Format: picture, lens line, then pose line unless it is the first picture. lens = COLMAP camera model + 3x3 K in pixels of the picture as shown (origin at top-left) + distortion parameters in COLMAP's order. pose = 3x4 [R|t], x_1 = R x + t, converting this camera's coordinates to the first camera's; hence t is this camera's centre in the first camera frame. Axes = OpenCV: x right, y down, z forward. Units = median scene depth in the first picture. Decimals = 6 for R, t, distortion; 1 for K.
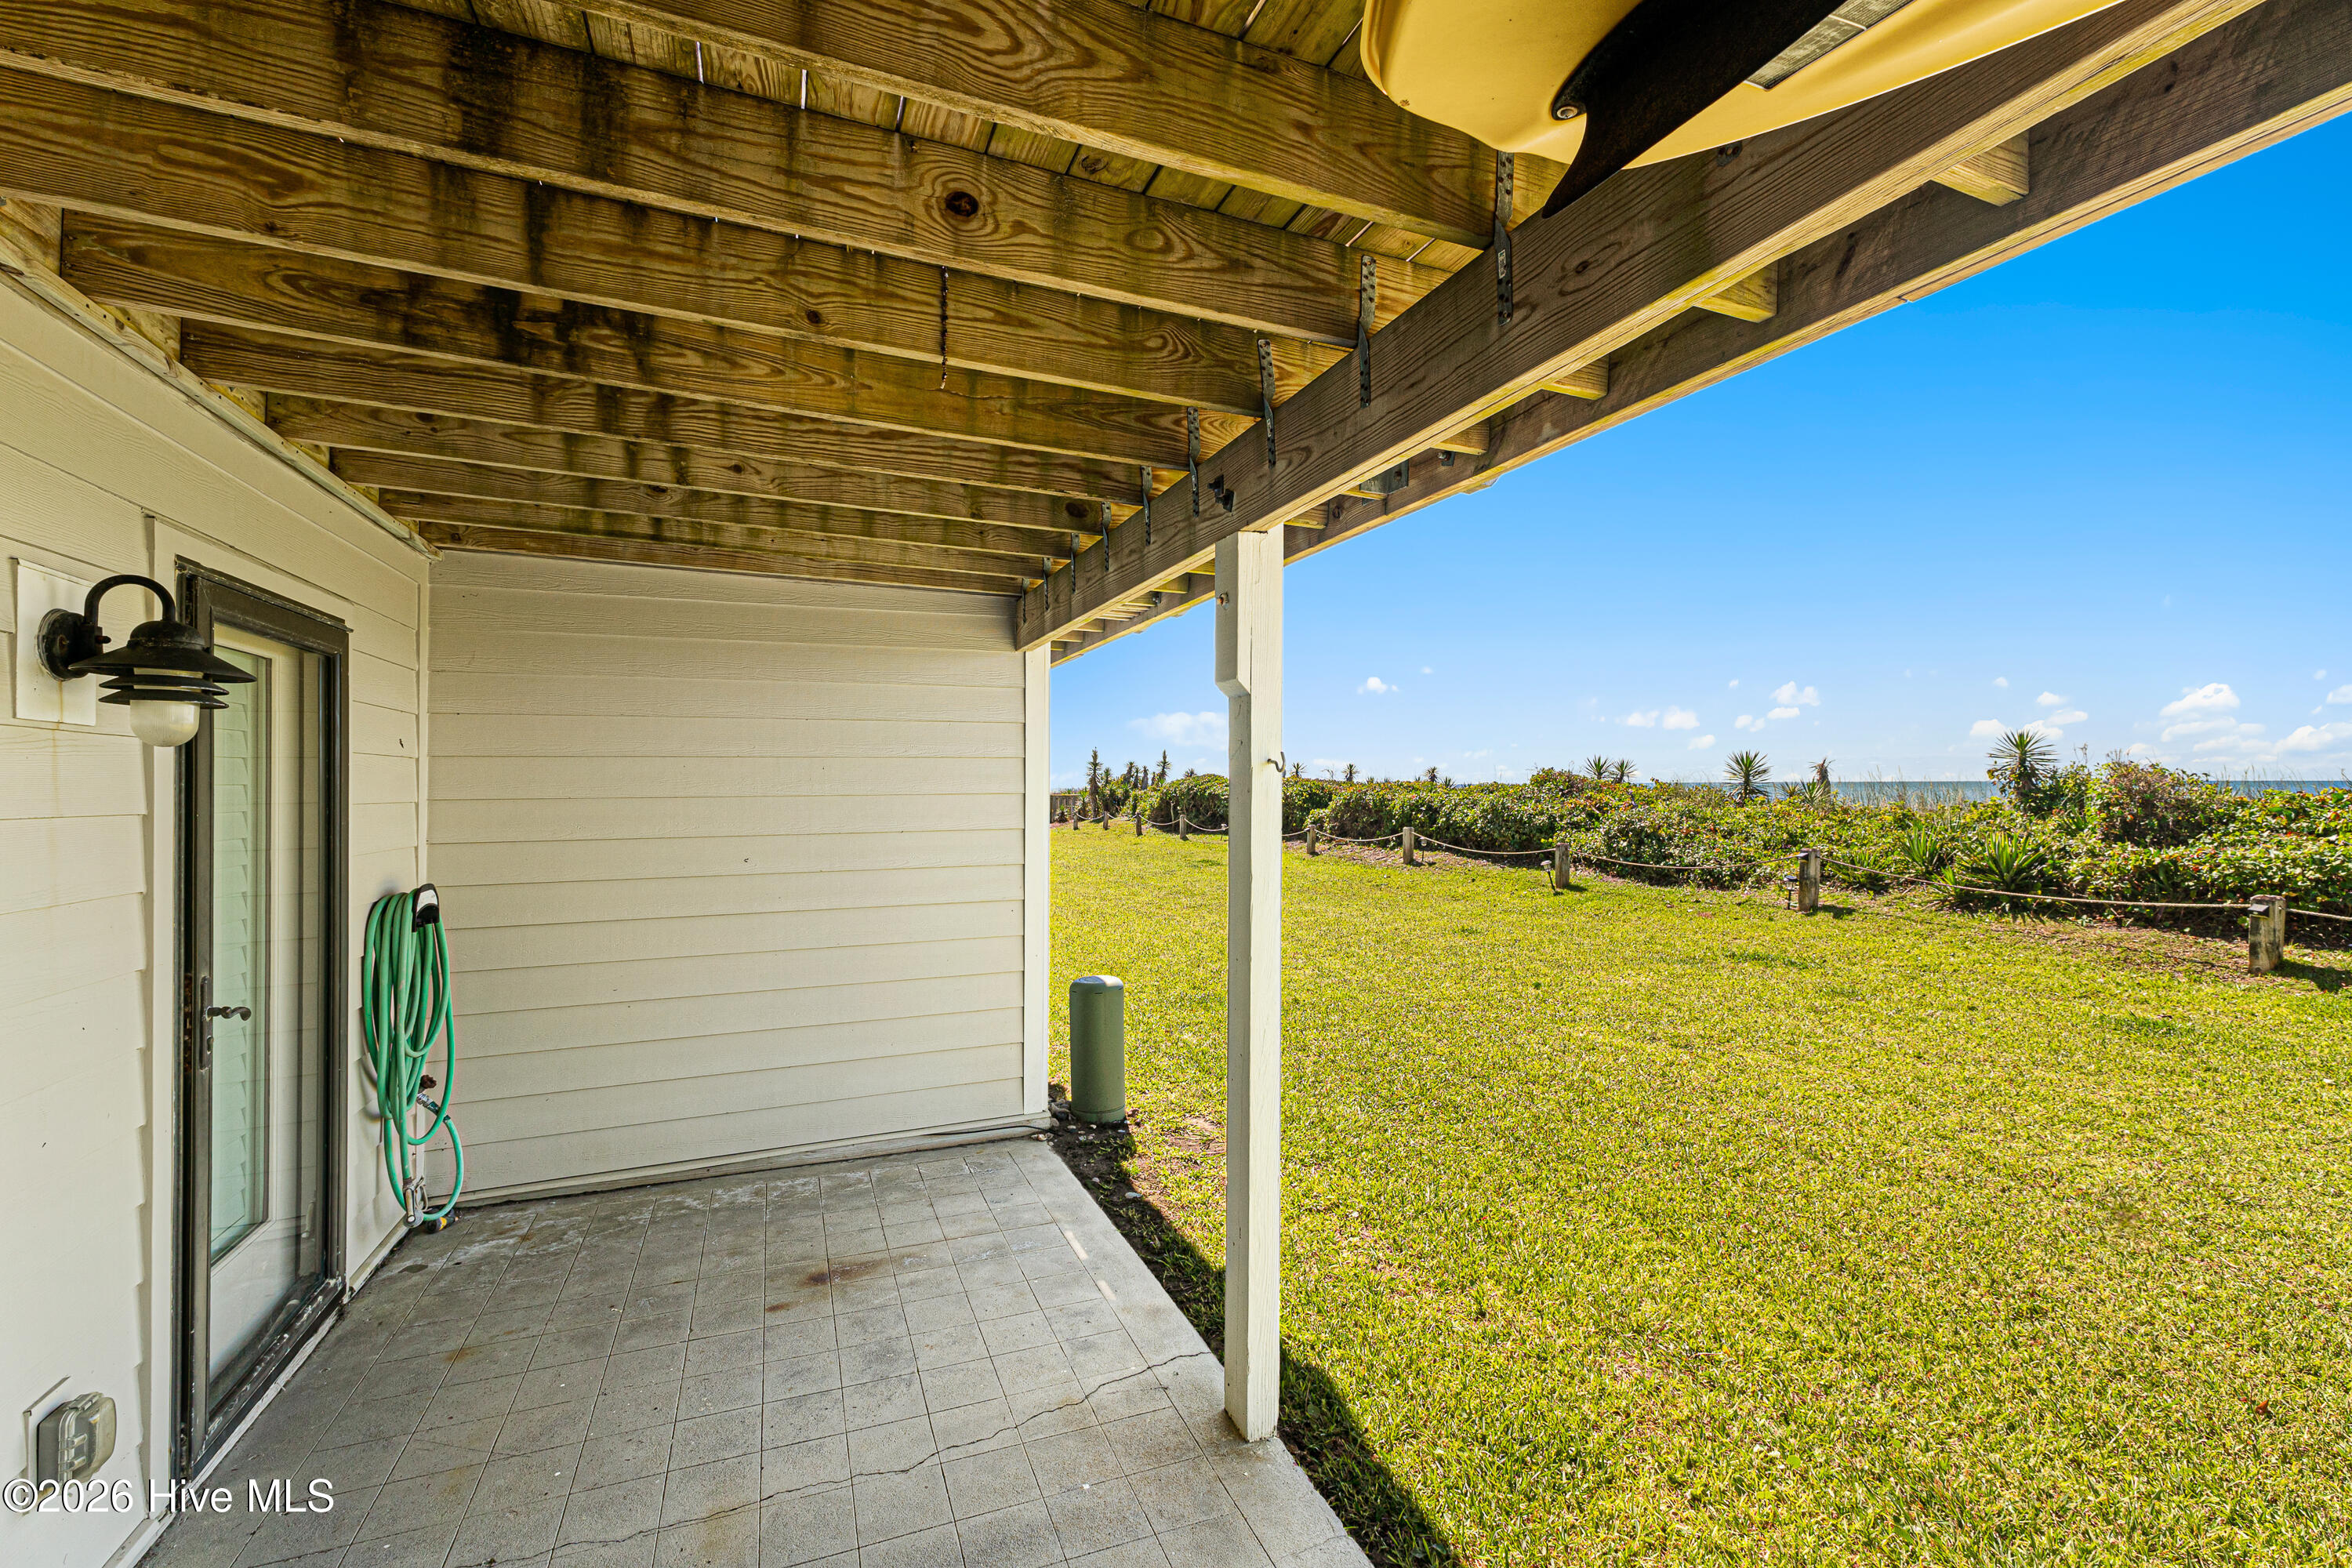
lens RADIAL K [[957.1, 0, 1176.0], [0, 957.1, 784.0], [0, 0, 1]] dist [-0.000322, -0.000023]
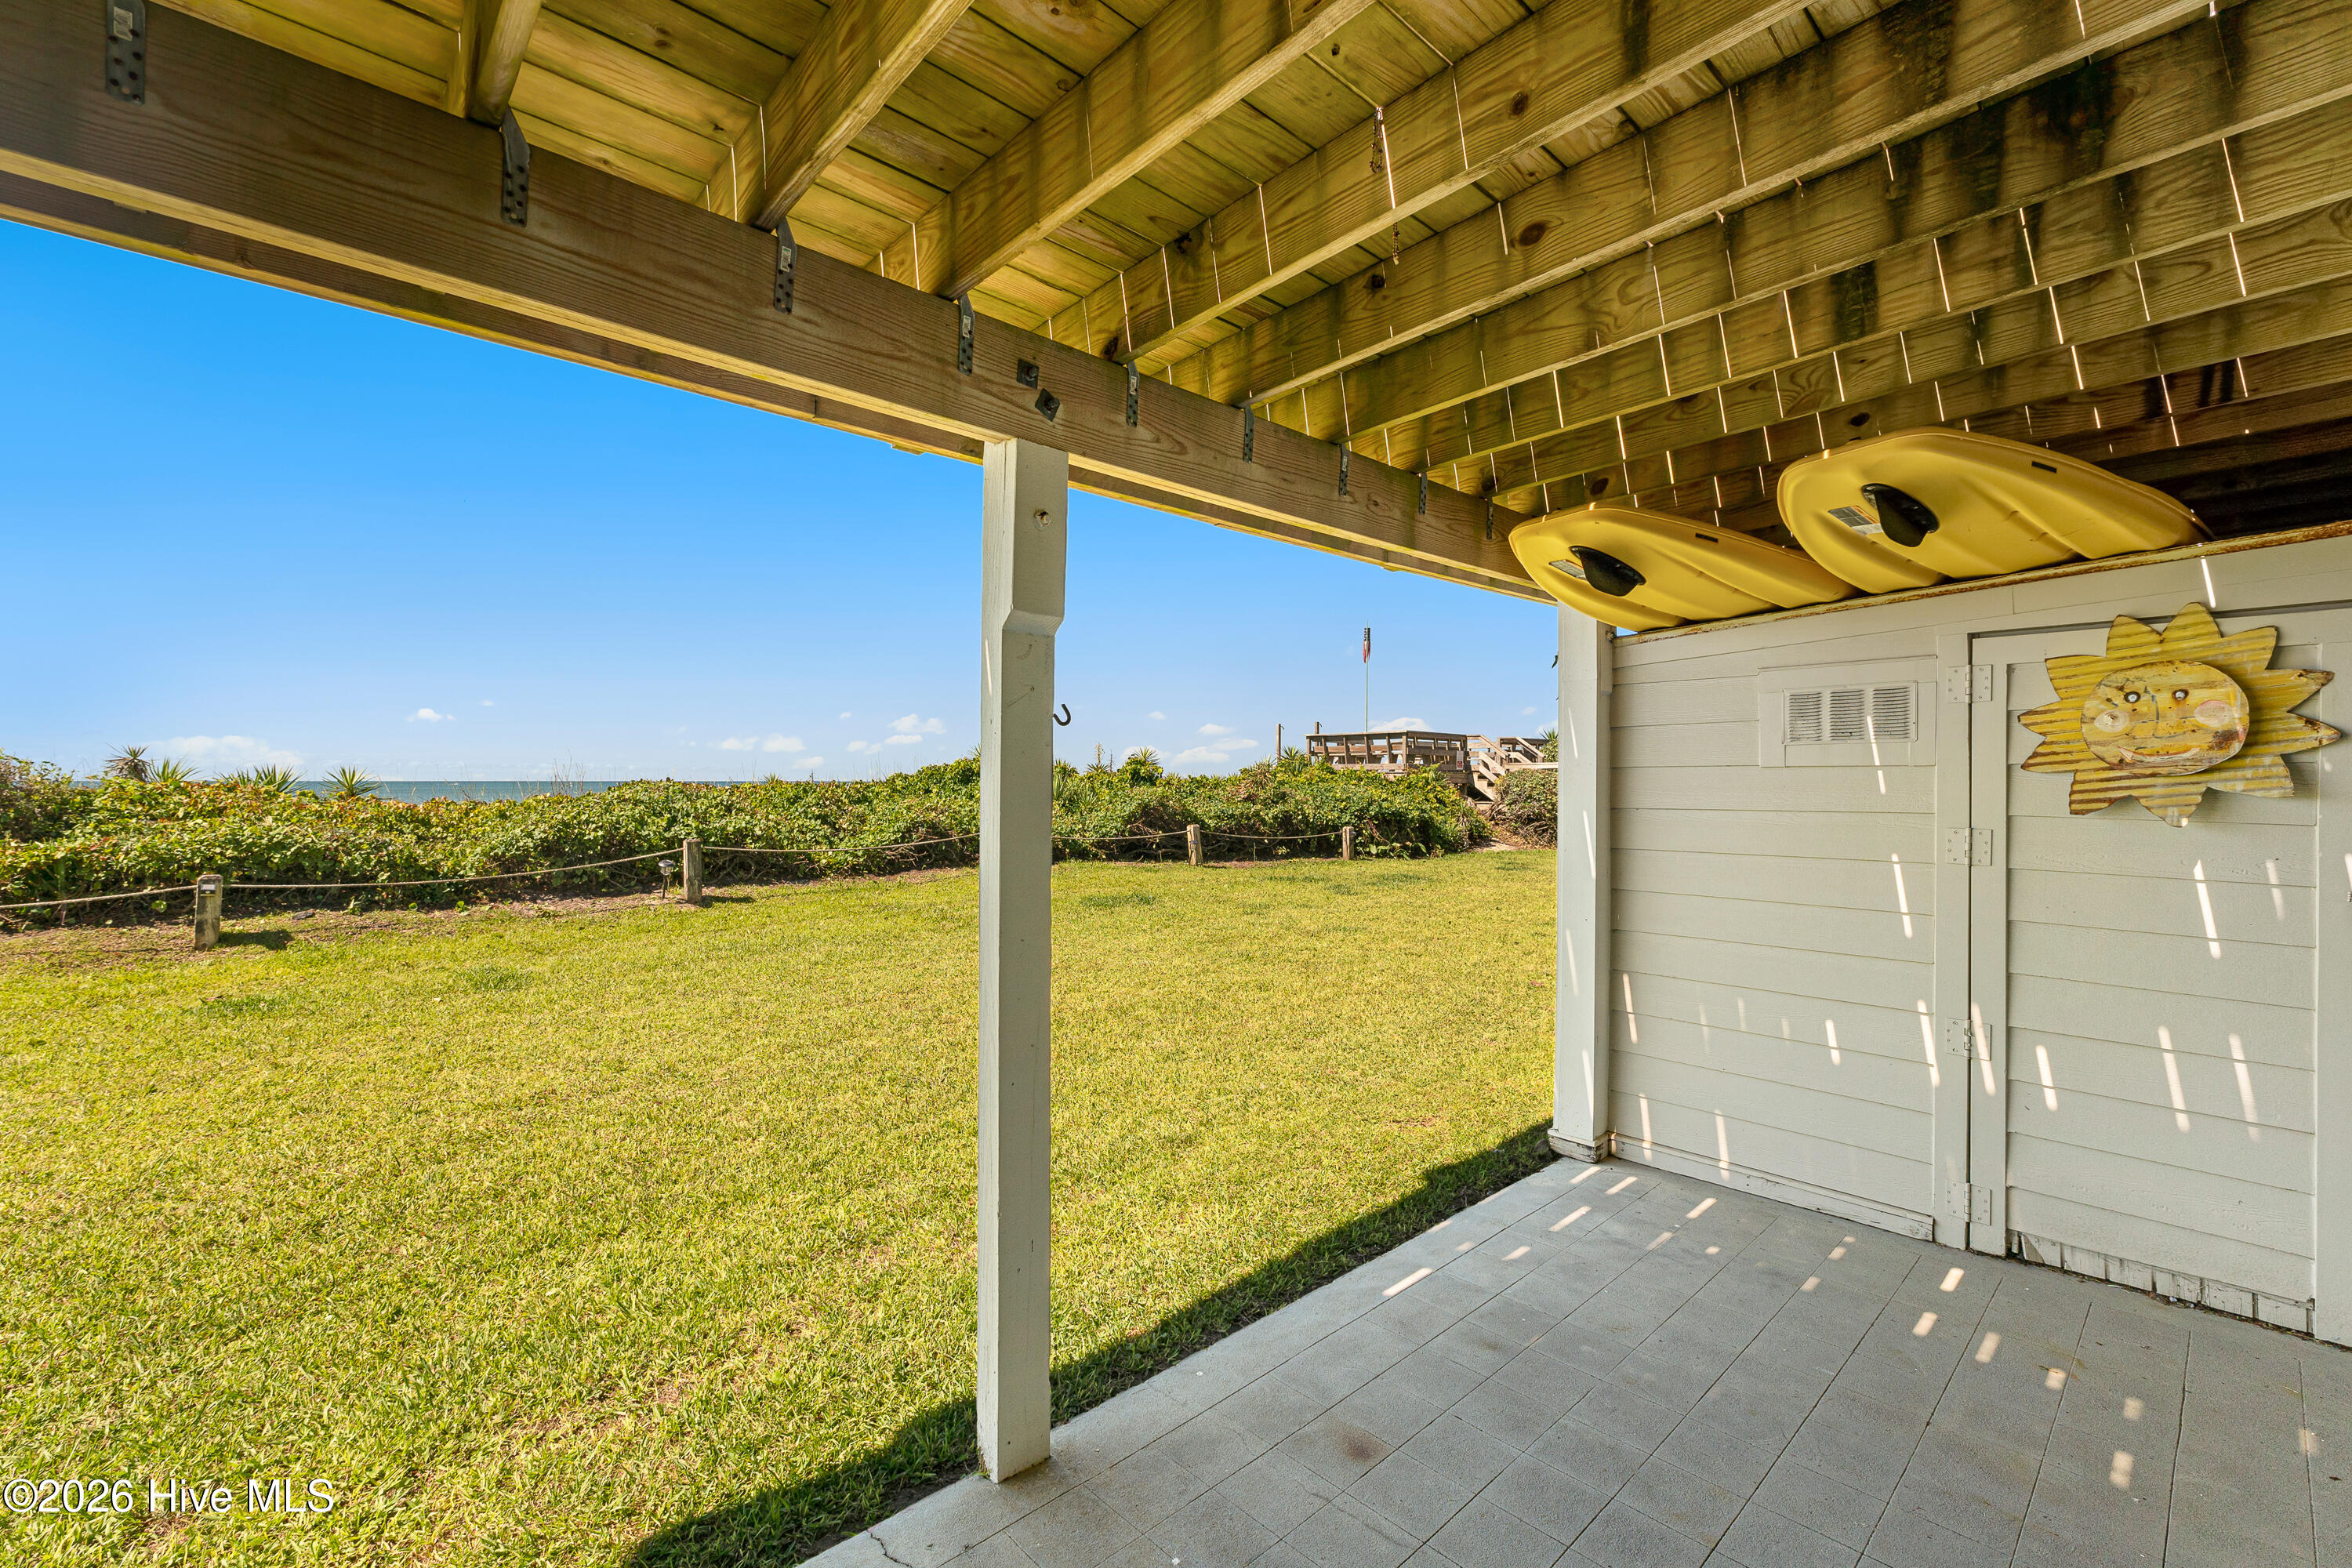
lens RADIAL K [[957.1, 0, 1176.0], [0, 957.1, 784.0], [0, 0, 1]] dist [-0.000322, -0.000023]
pose [[-0.319389, 0.000855, 0.947623, -0.222002], [-0.001285, 0.999998, -0.001335, 0.014359], [-0.947623, -0.001645, -0.319387, 0.318261]]
